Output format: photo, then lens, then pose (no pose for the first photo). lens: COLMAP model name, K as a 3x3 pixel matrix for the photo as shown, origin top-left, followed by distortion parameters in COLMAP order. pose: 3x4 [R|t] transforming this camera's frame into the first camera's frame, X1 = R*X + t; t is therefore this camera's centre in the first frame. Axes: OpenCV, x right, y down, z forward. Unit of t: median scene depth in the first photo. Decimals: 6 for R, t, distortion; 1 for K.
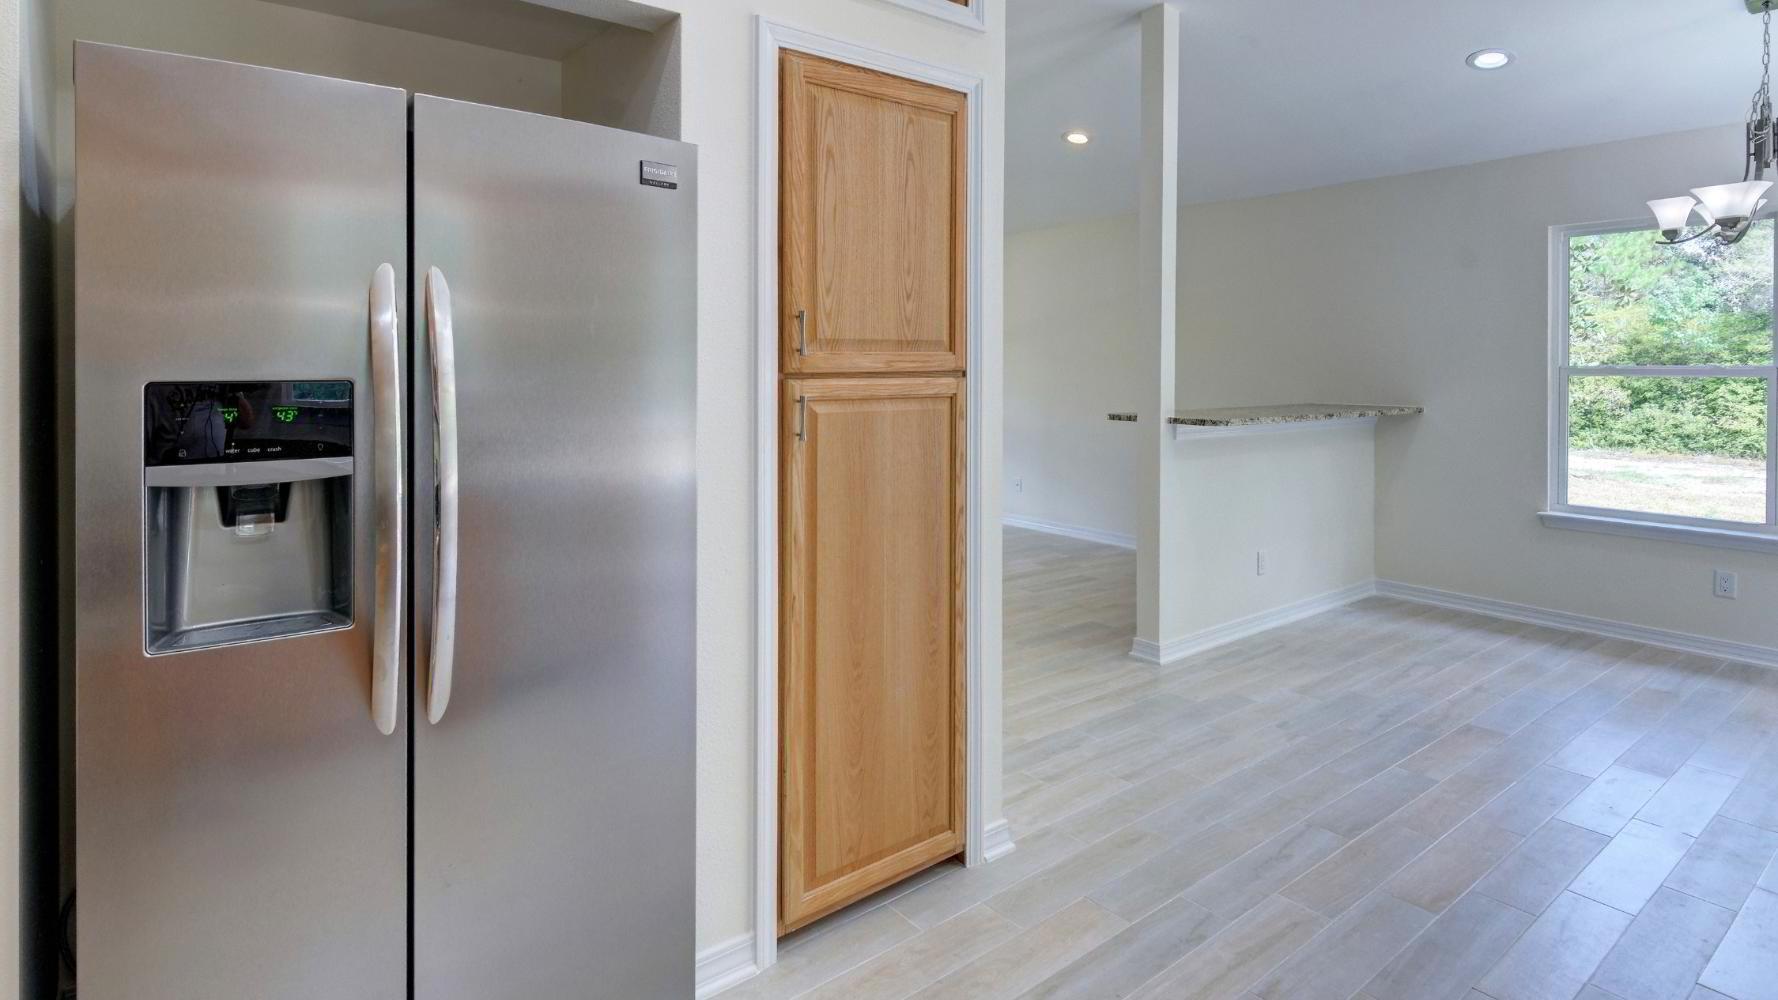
lens RADIAL K [[915.8, 0, 893.6], [0, 915.8, 382.4], [0, 0, 1]] dist [-0.003112, -0.000679]
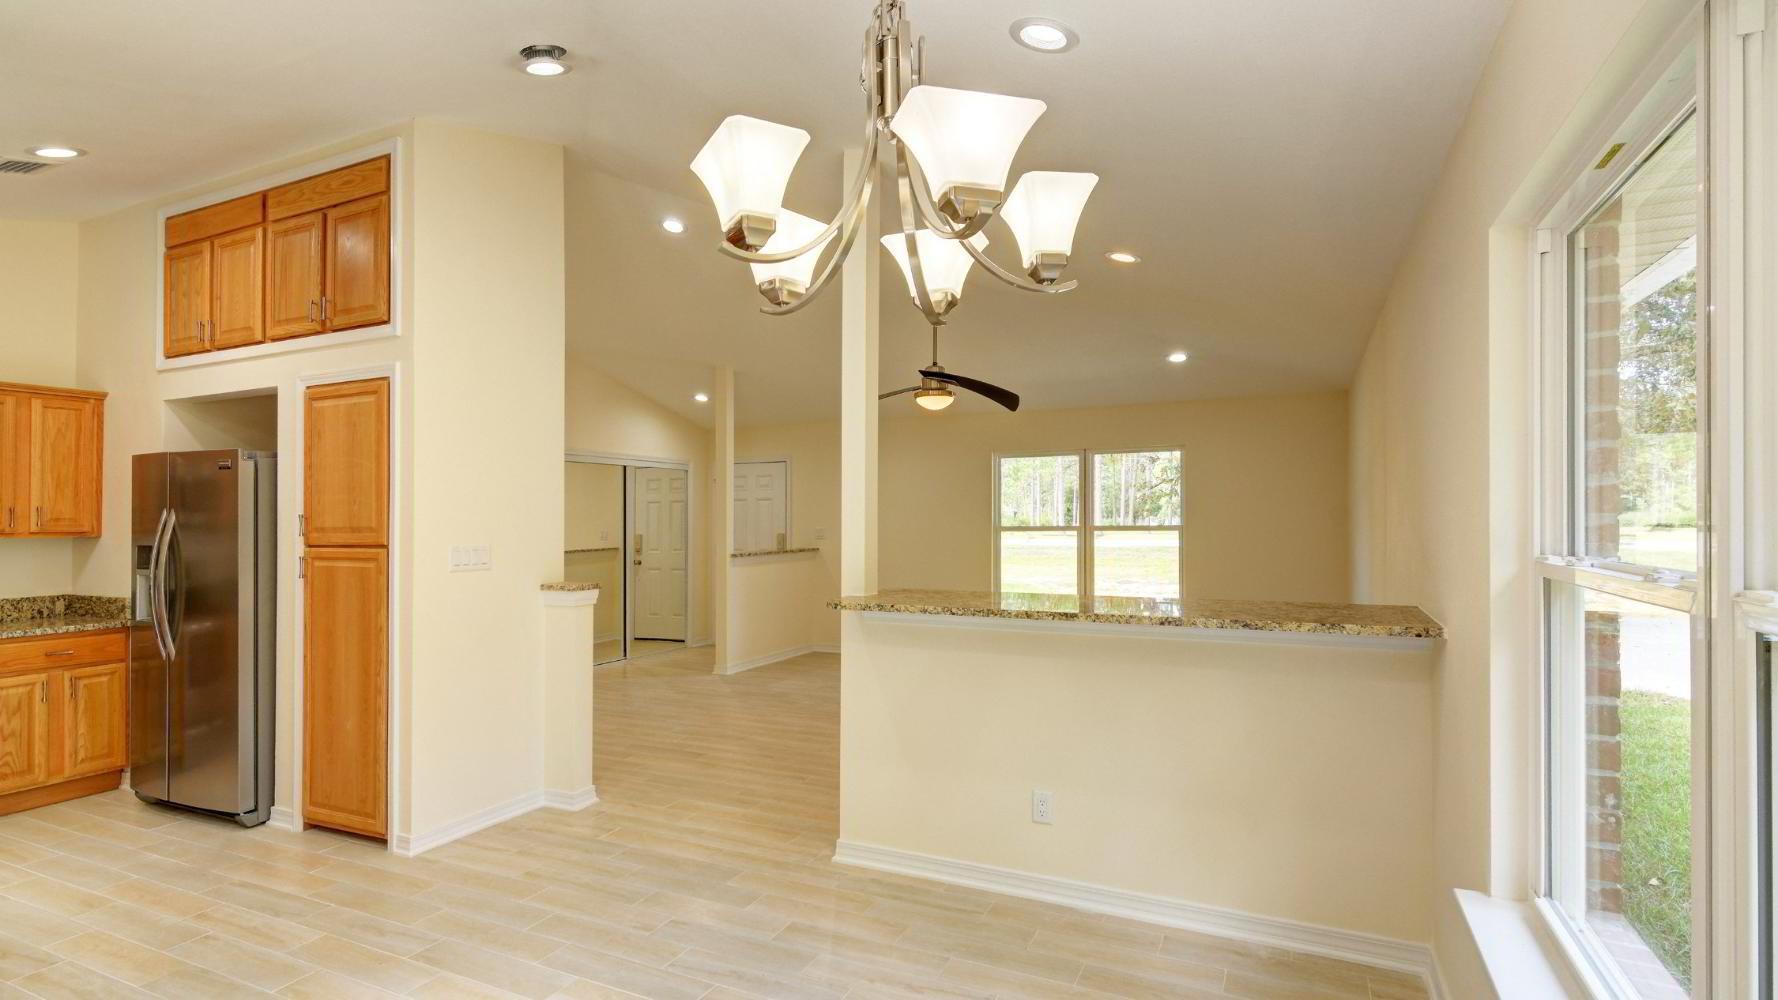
lens RADIAL K [[843.4, 0, 893.9], [0, 843.4, 521.7], [0, 0, 1]] dist [0.001673, -0.001102]
pose [[0.447723, -0.002978, -0.894168, 0.818052], [-0.008124, 0.999940, -0.007398, -0.022245], [0.894136, 0.010576, 0.447671, 0.504452]]
